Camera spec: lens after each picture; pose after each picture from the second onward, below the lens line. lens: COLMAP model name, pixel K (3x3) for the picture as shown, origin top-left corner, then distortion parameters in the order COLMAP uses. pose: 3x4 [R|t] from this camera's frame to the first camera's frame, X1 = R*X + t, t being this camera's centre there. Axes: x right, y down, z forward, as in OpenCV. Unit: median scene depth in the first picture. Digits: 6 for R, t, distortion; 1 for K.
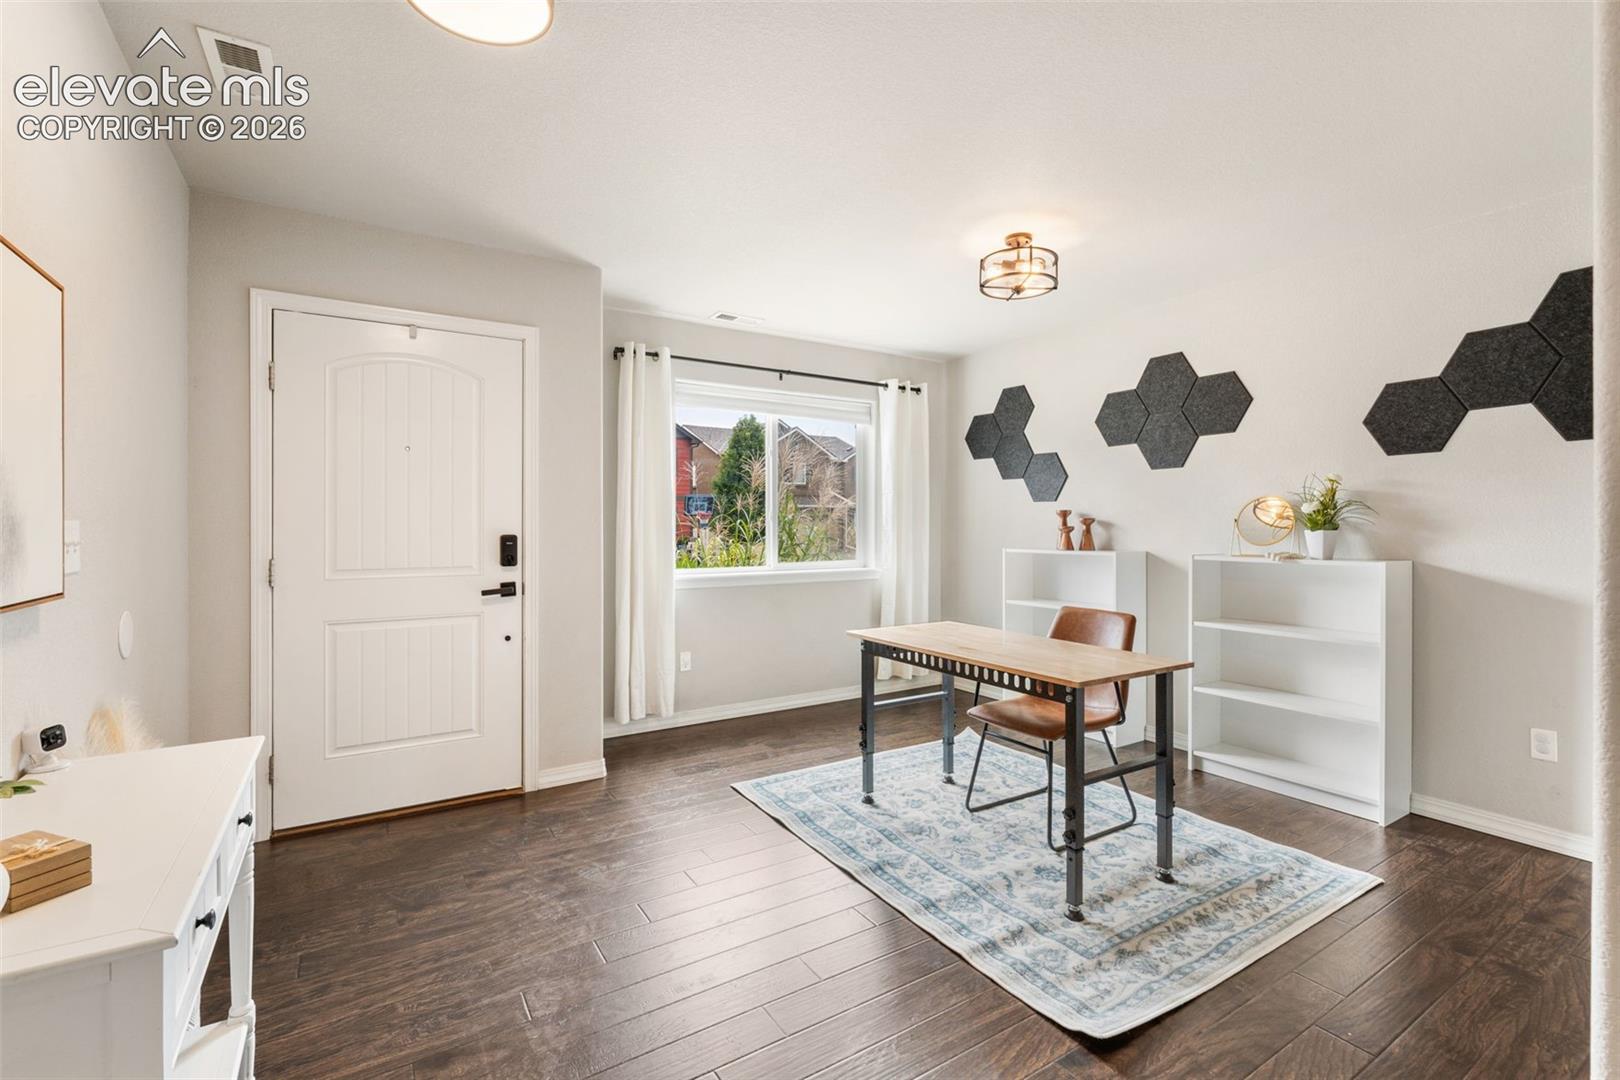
lens RADIAL K [[714.4, 0, 809.7], [0, 714.4, 532.3], [0, 0, 1]] dist [-0.001148, 0.000007]
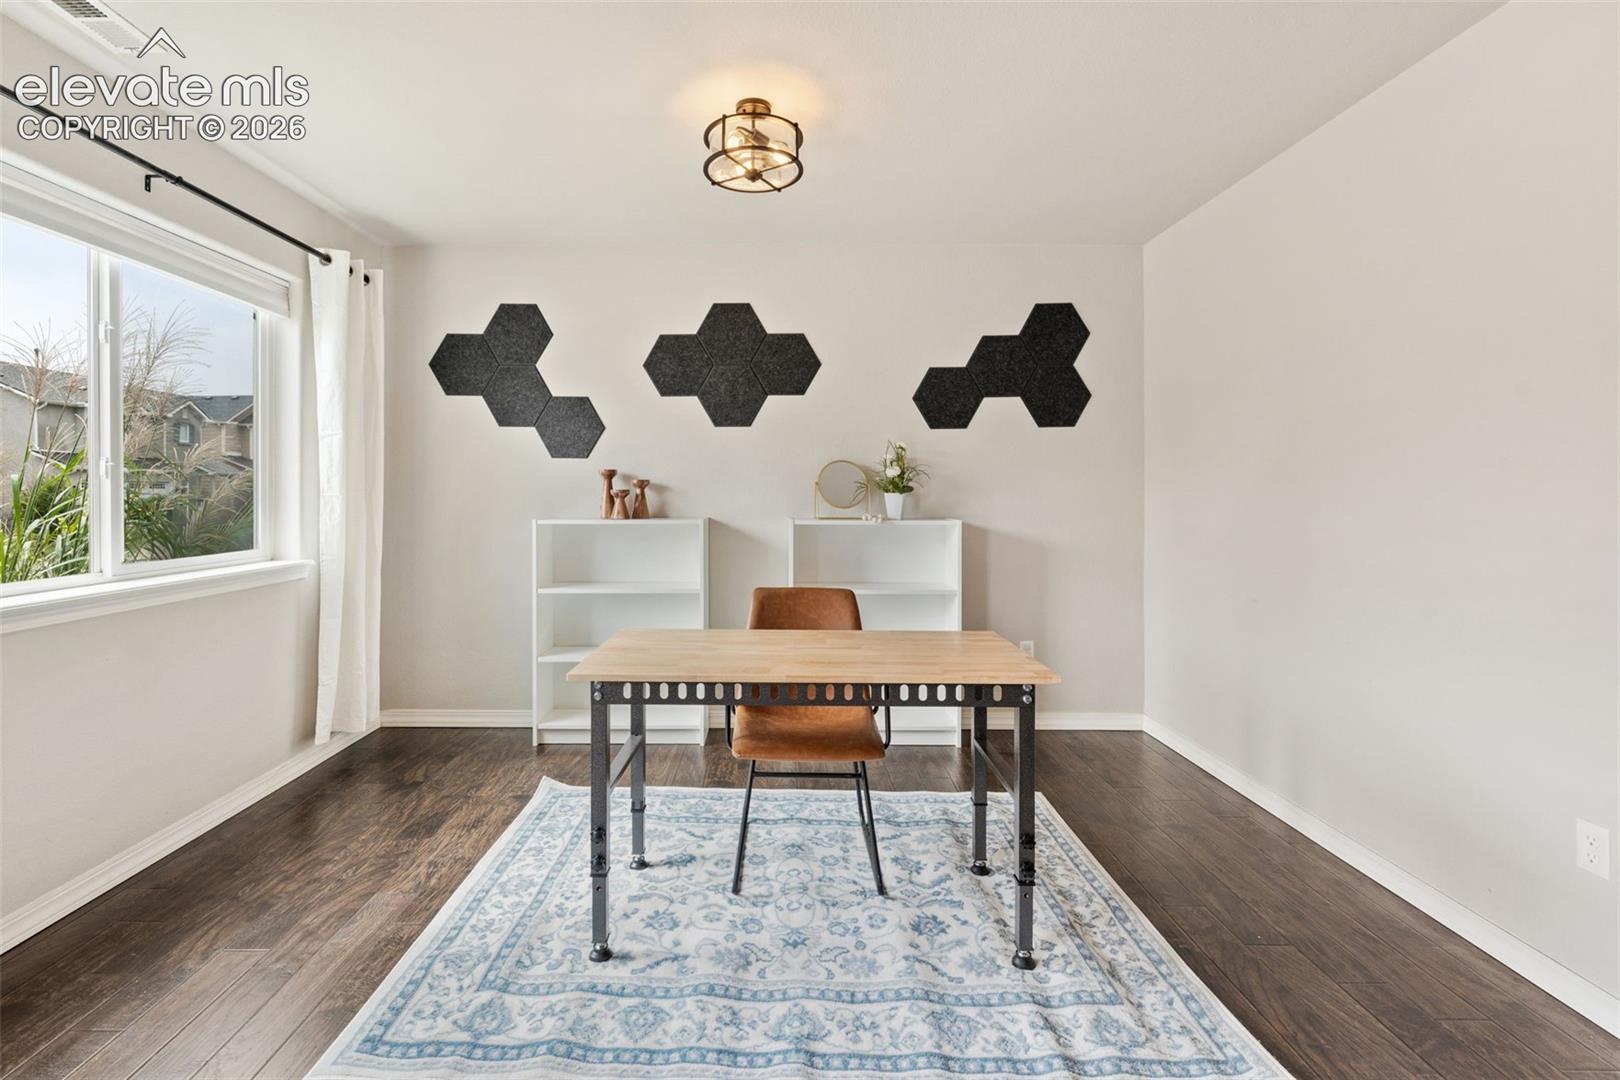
lens RADIAL K [[748.9, 0, 807.0], [0, 748.9, 495.3], [0, 0, 1]] dist [-0.002476, -0.000141]
pose [[0.544570, -0.006155, 0.838693, -0.255698], [0.008169, 0.999965, 0.002034, -0.002105], [-0.838675, 0.005744, 0.544601, 0.389533]]
